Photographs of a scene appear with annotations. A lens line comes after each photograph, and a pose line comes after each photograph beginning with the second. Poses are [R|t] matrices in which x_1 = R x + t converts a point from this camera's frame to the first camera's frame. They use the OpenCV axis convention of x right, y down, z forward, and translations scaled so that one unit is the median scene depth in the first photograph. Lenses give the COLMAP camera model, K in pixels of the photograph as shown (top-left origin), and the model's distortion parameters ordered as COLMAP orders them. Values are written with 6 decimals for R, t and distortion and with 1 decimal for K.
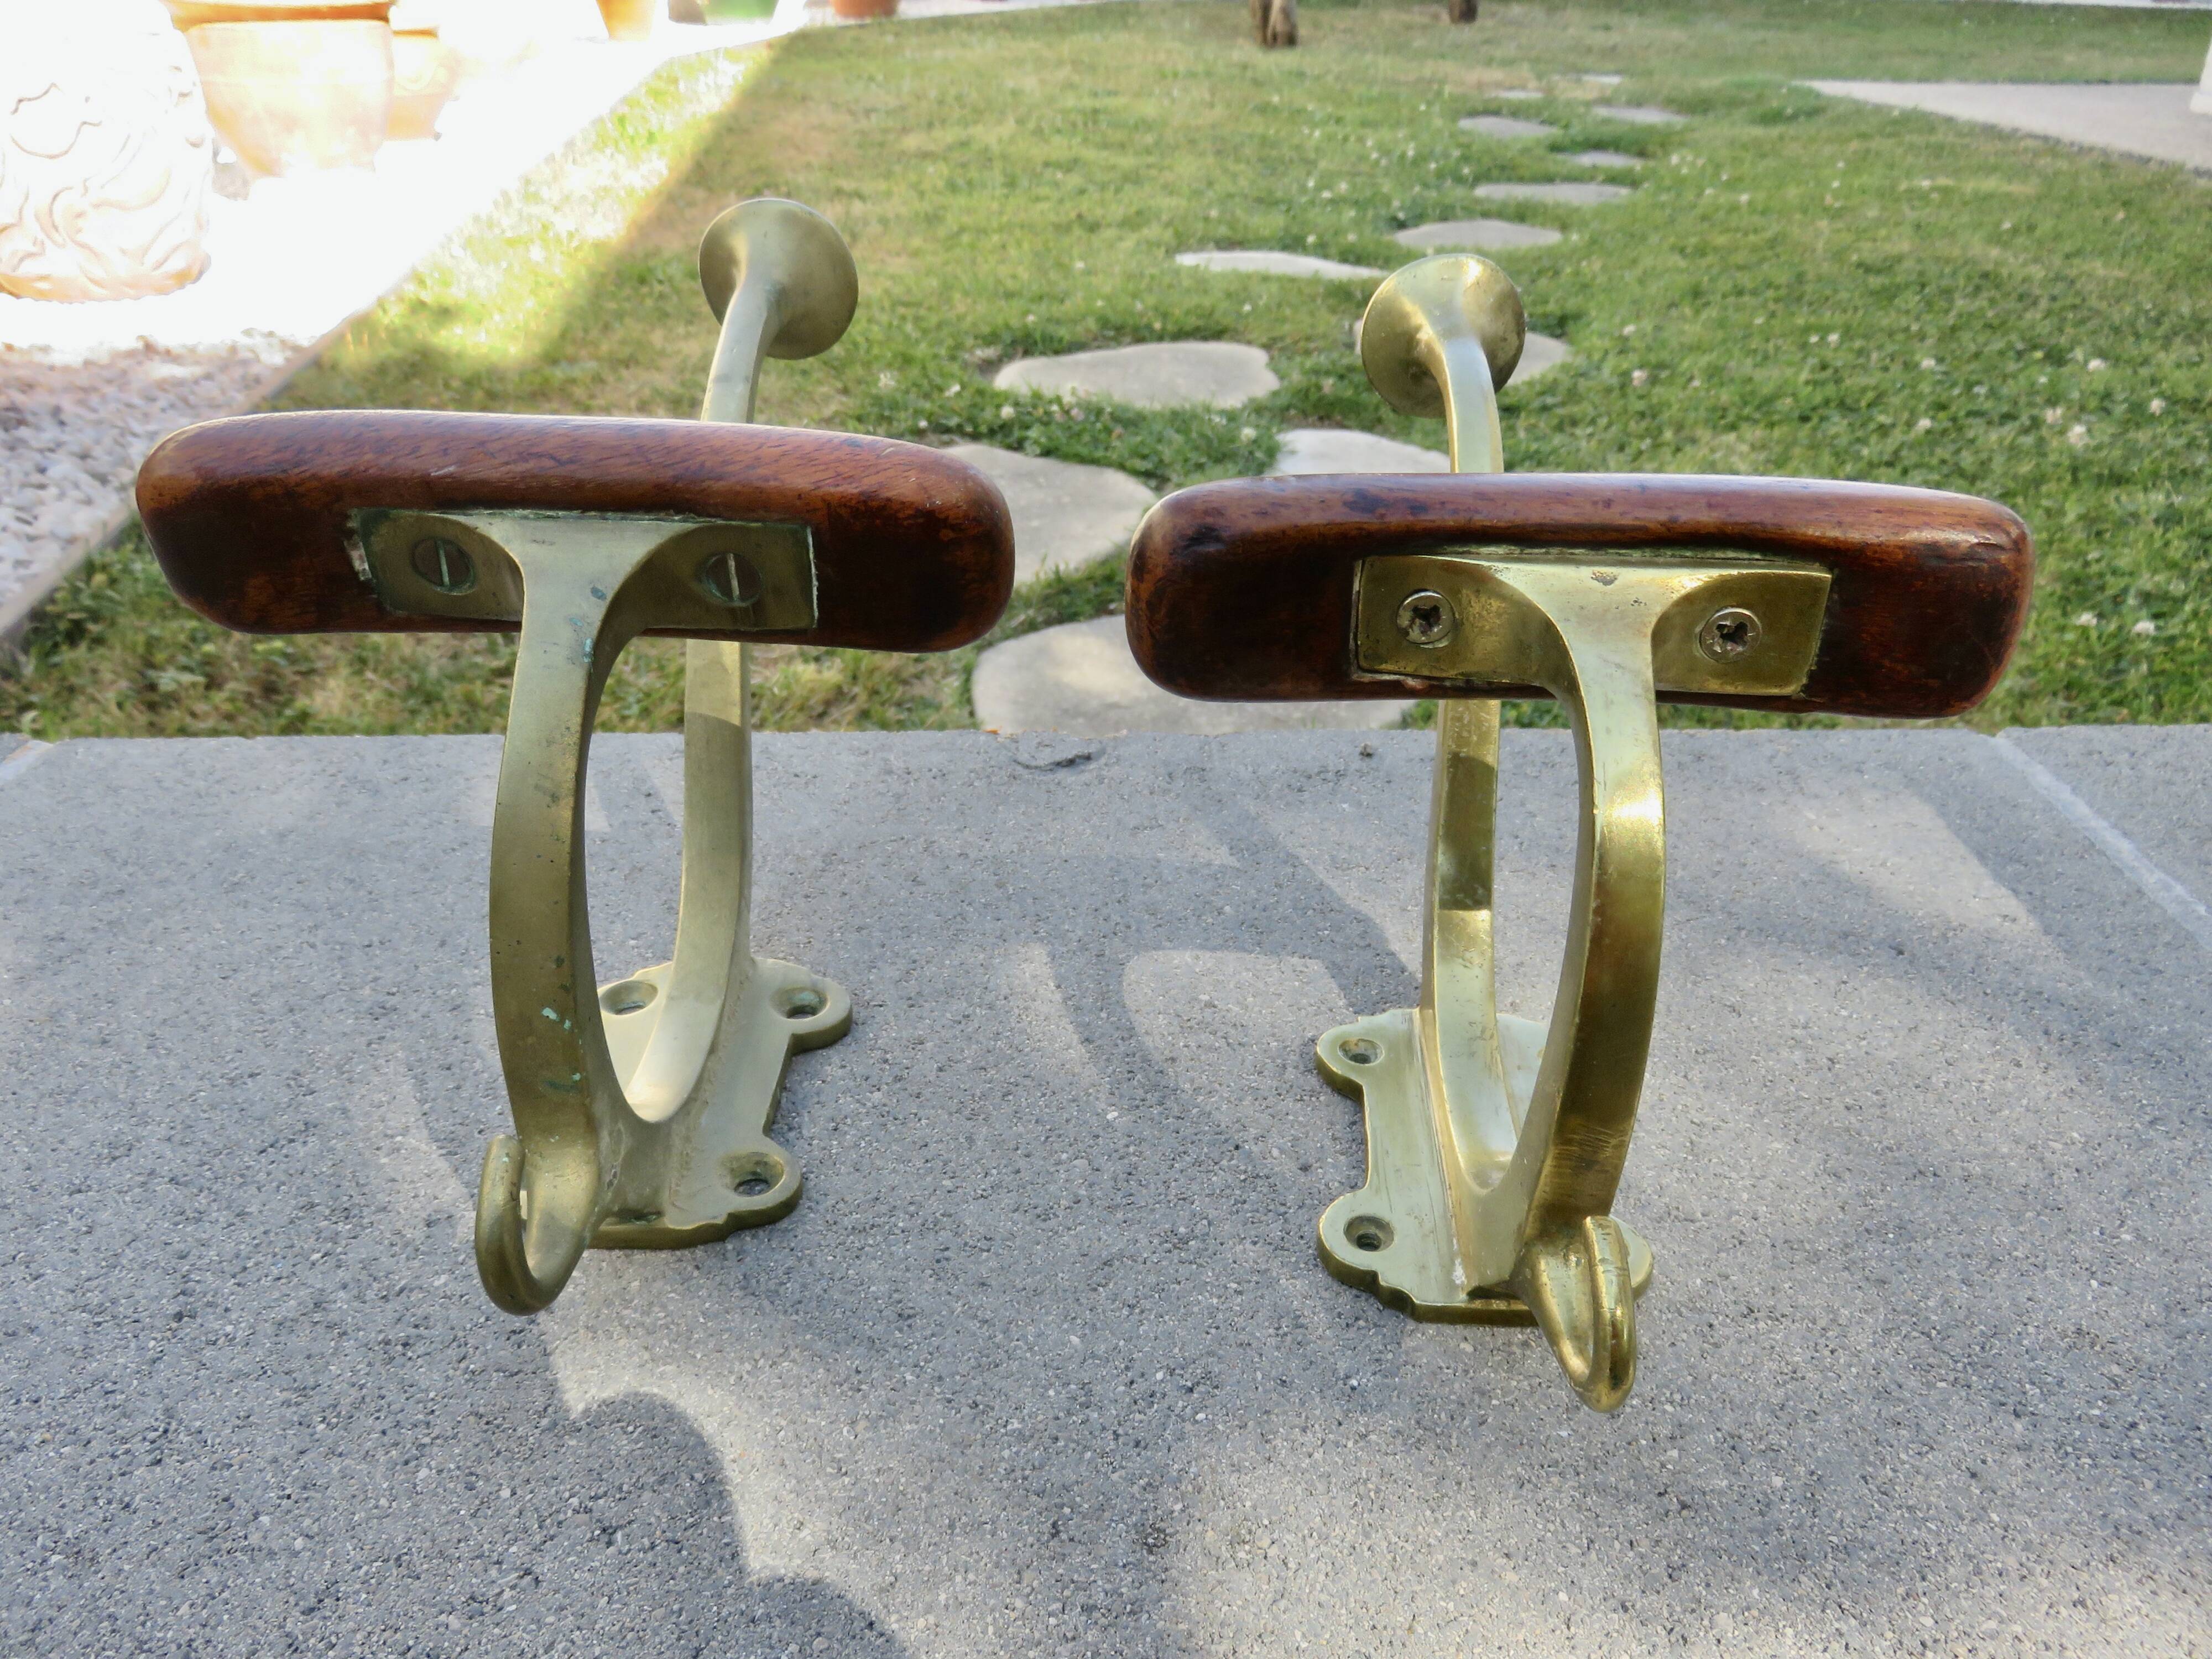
lens RADIAL K [[1663.8, 0, 1117.5], [0, 1663.8, 836.2], [0, 0, 1]] dist [-0.008350, -0.001901]
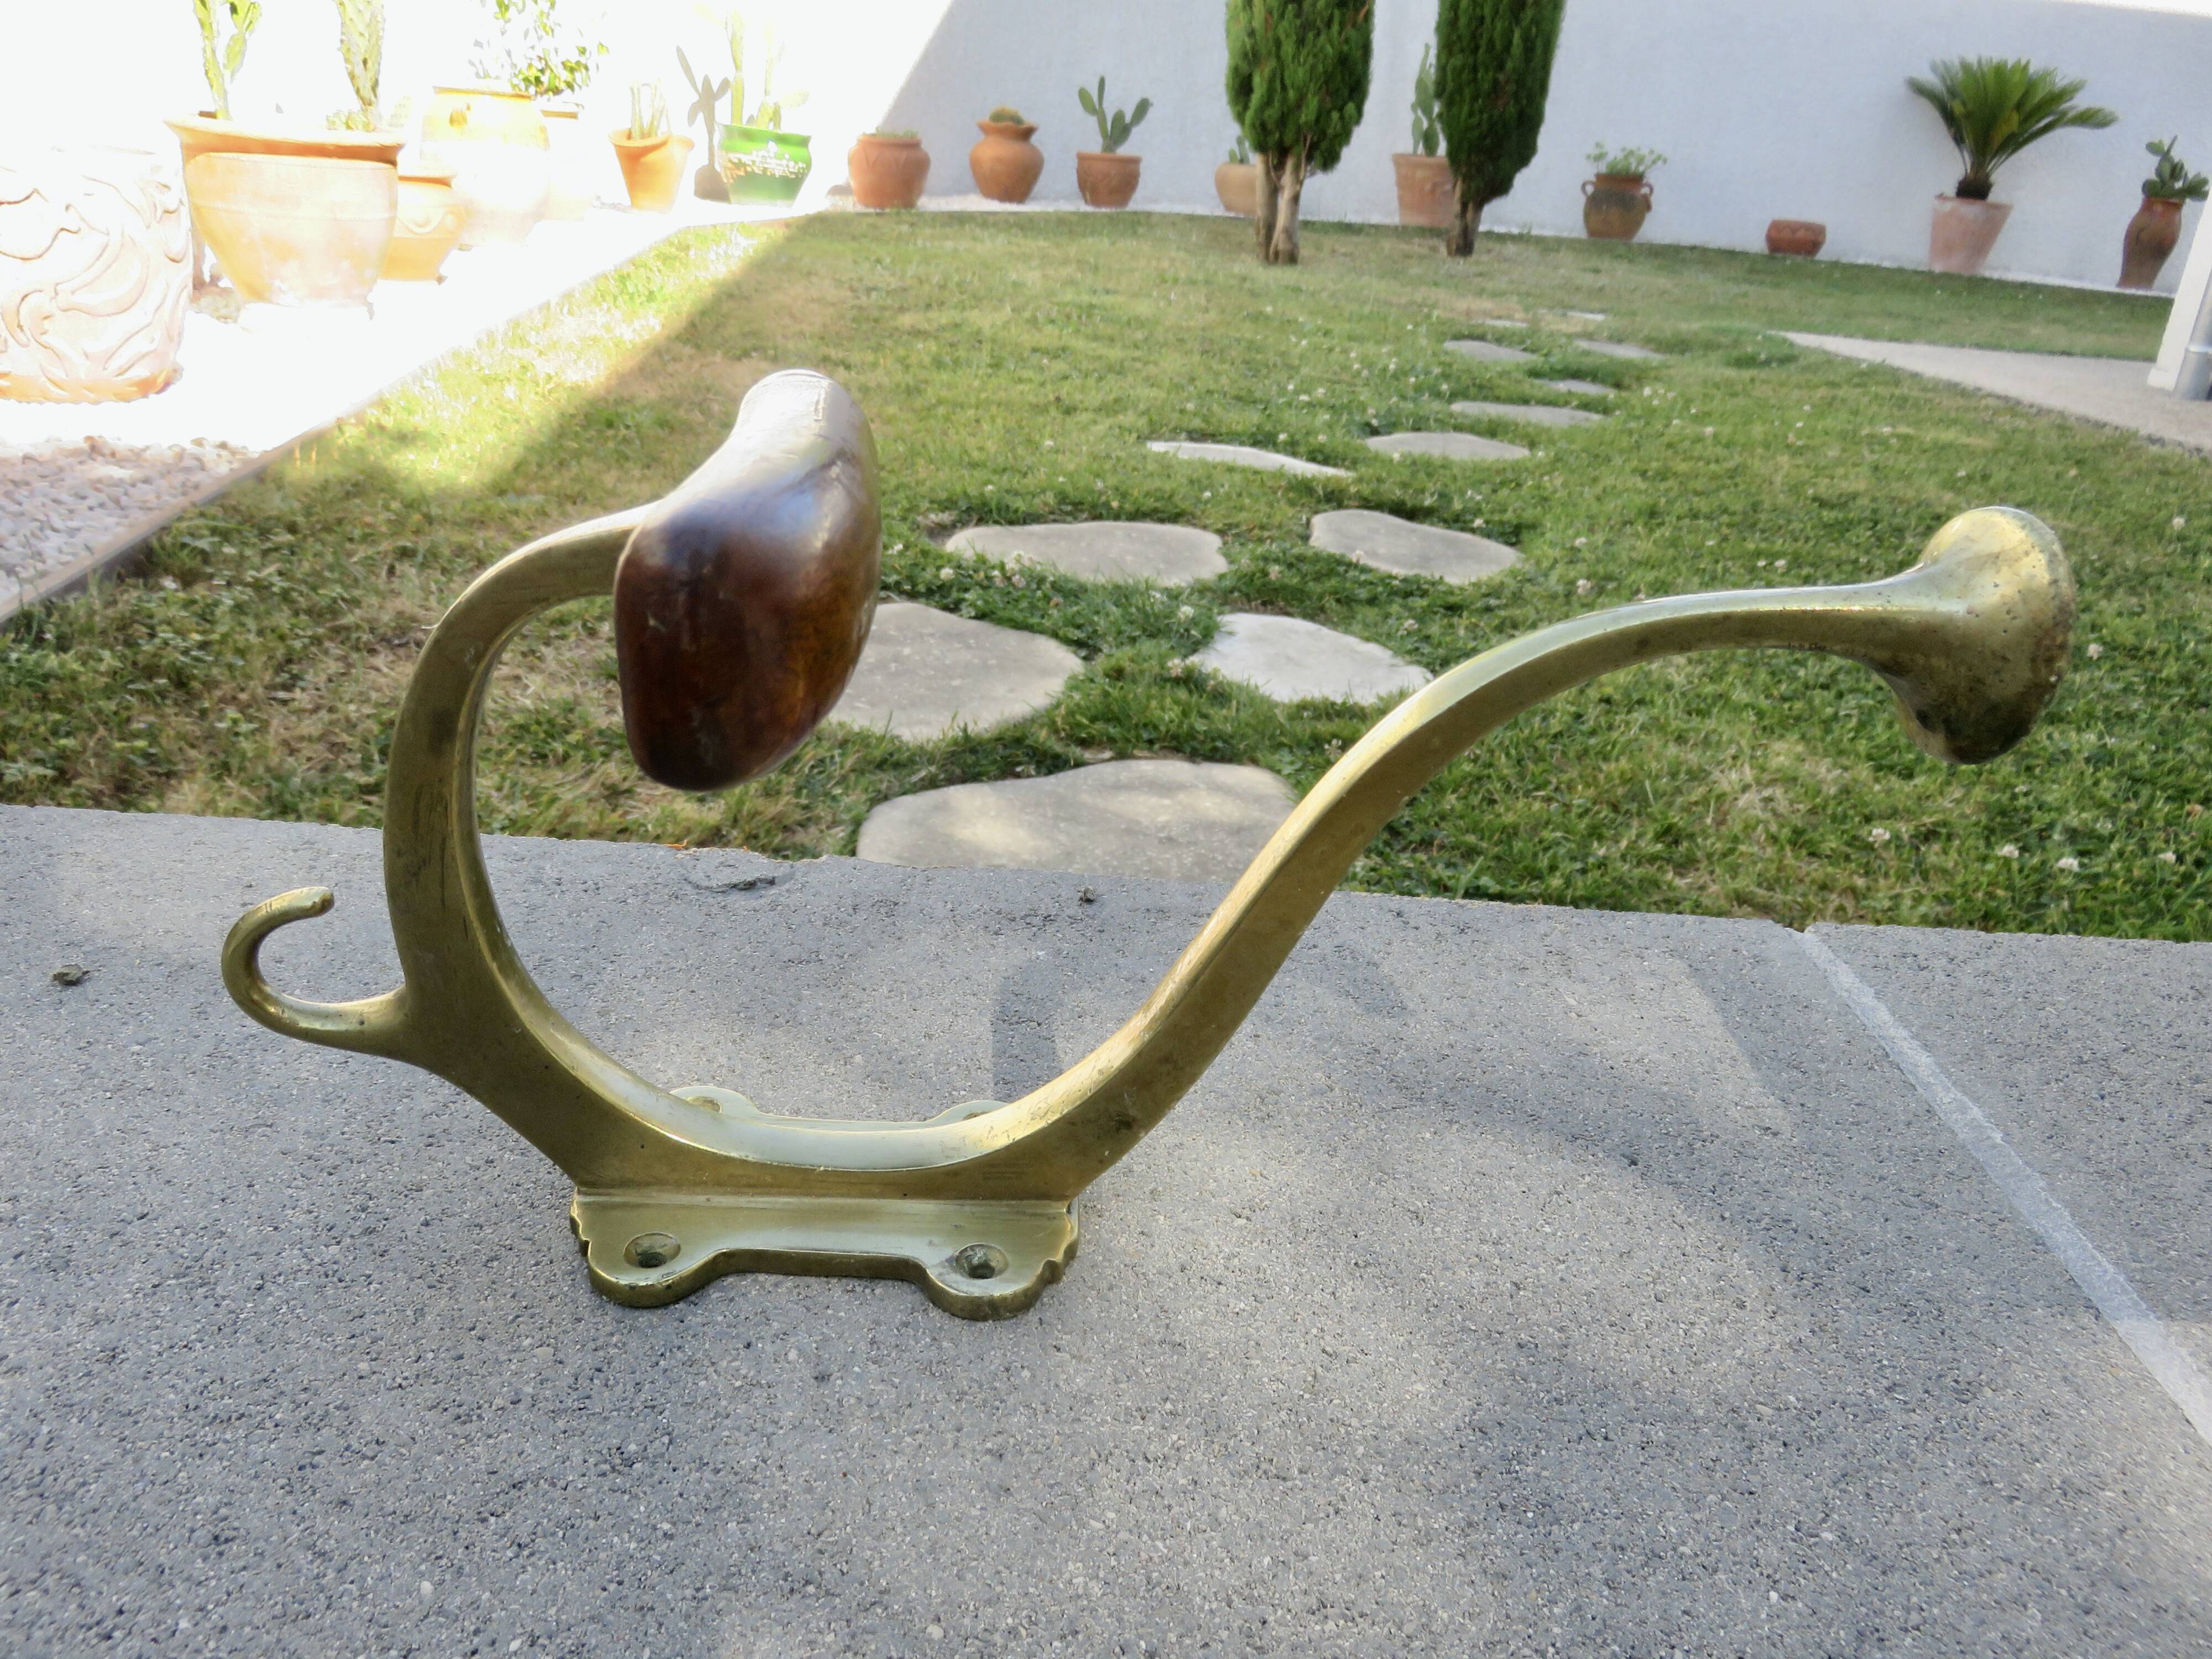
lens RADIAL K [[1663.8, 0, 1118.4], [0, 1663.8, 834.3], [0, 0, 1]] dist [-0.008350, -0.001901]
pose [[0.997471, 0.070250, 0.010837, 0.053069], [-0.068614, 0.991413, -0.111322, 0.004598], [-0.018565, 0.110297, 0.993725, 0.040403]]
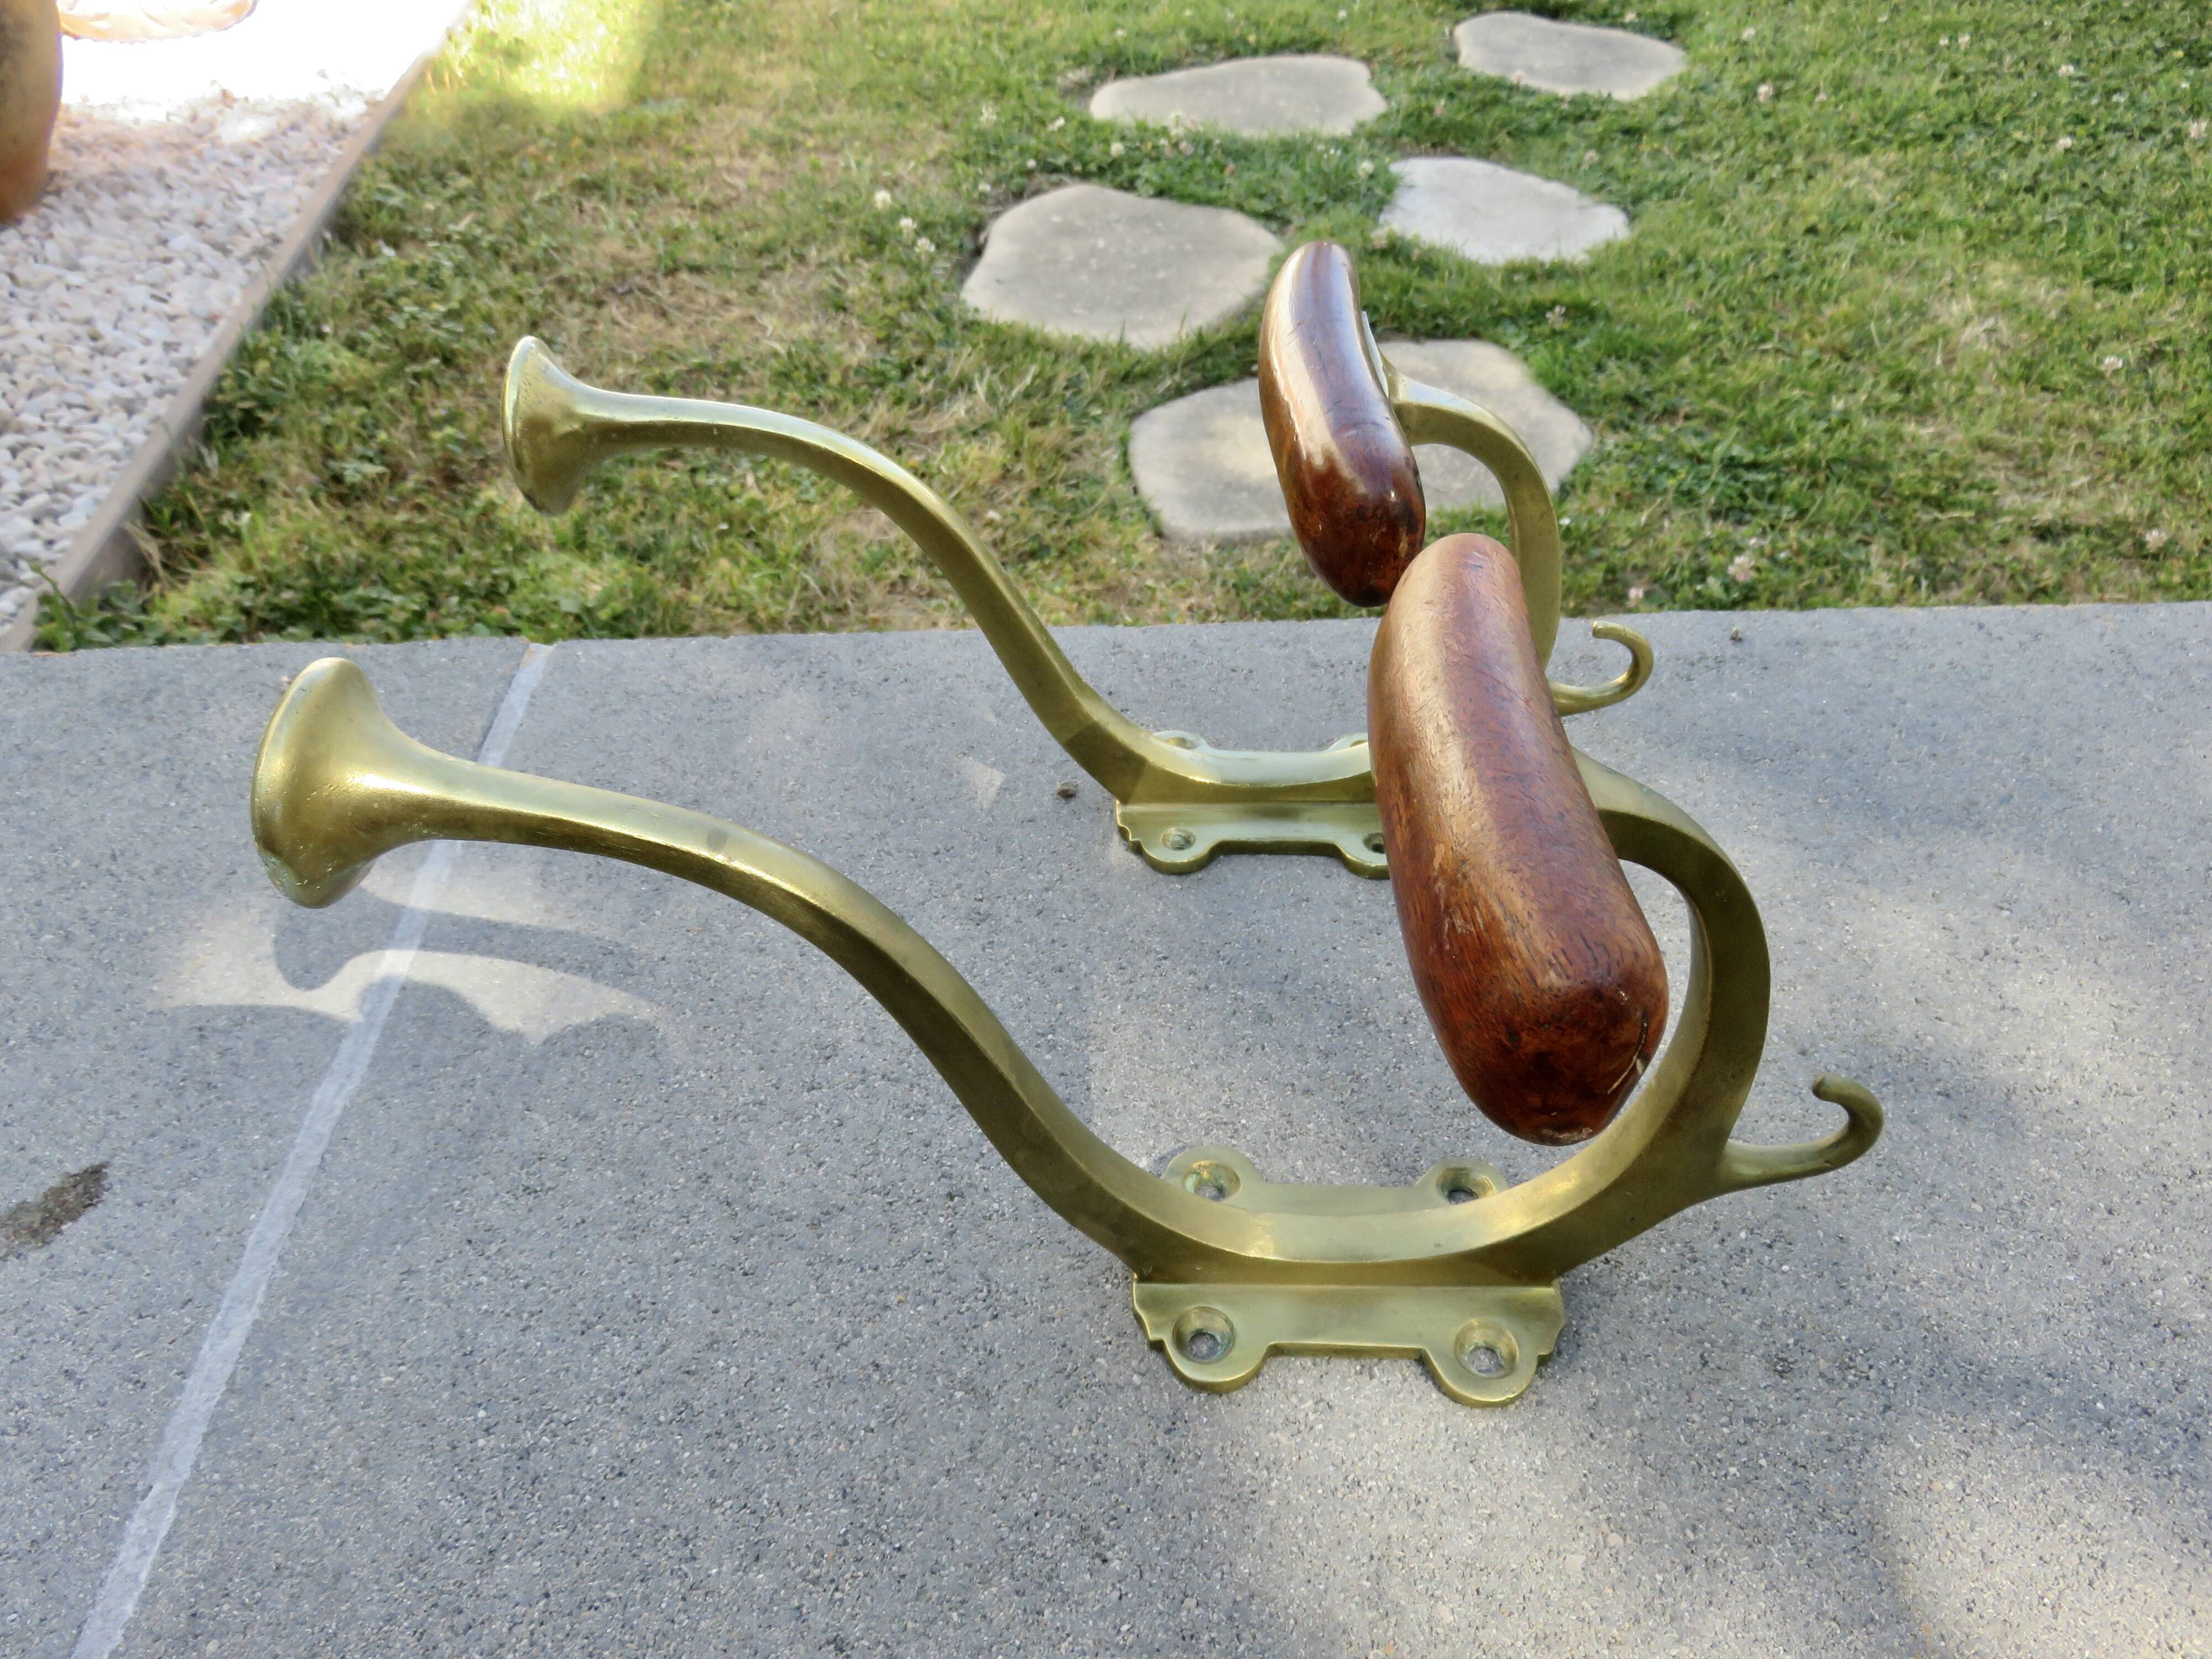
lens RADIAL K [[1663.8, 0, 1116.7], [0, 1663.8, 833.4], [0, 0, 1]] dist [-0.008350, -0.001901]
pose [[0.999764, -0.016101, -0.014610, -0.086192], [0.018388, 0.984734, 0.173092, -0.041625], [0.011600, -0.173320, 0.984797, -0.041521]]
